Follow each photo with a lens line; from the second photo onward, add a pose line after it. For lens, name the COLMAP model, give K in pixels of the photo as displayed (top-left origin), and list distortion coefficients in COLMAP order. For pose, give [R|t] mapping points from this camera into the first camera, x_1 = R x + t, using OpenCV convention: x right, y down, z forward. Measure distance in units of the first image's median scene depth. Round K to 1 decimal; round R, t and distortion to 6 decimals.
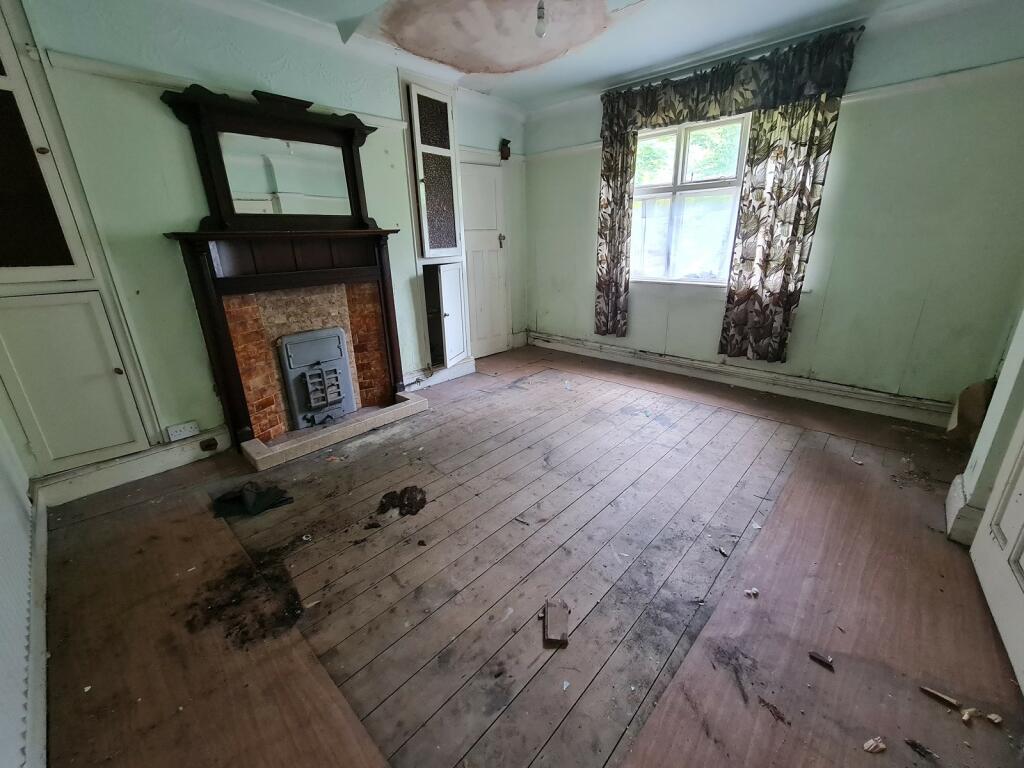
lens RADIAL K [[421.8, 0, 510.6], [0, 421.8, 382.1], [0, 0, 1]] dist [-0.006472, 0.001731]
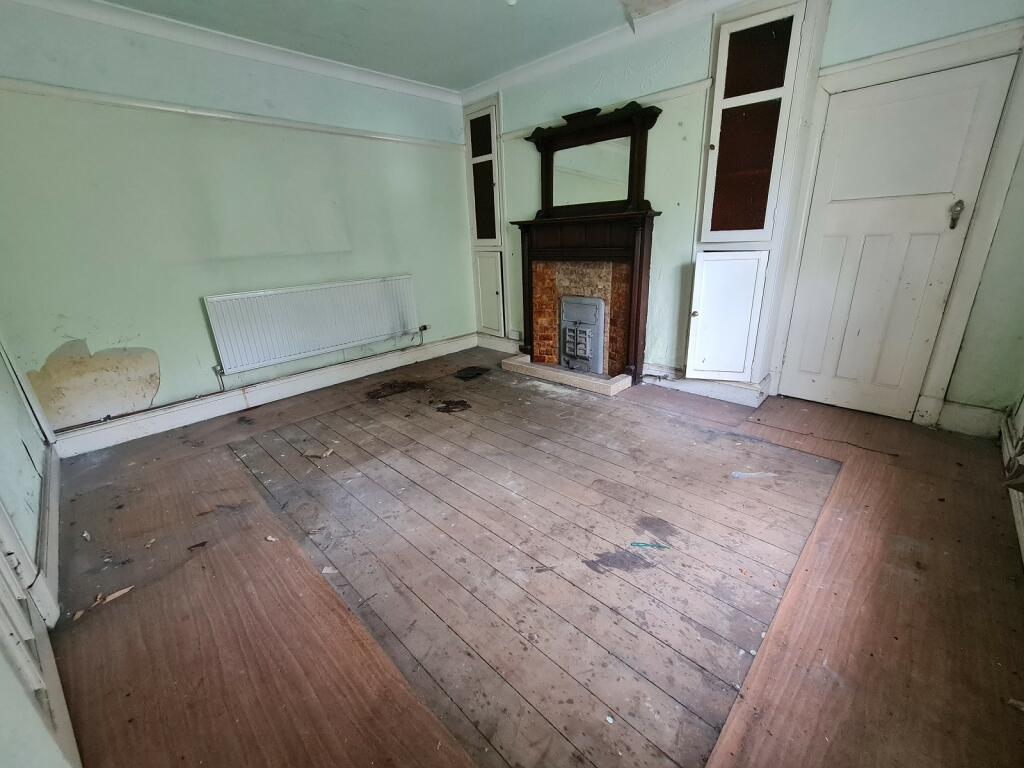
lens RADIAL K [[421.8, 0, 509.4], [0, 421.8, 379.5], [0, 0, 1]] dist [-0.006472, 0.001731]
pose [[-0.025079, 0.350725, -0.936143, 0.833294], [-0.284739, 0.895142, 0.342992, -0.279761], [0.958277, 0.275158, 0.077416, 0.787735]]
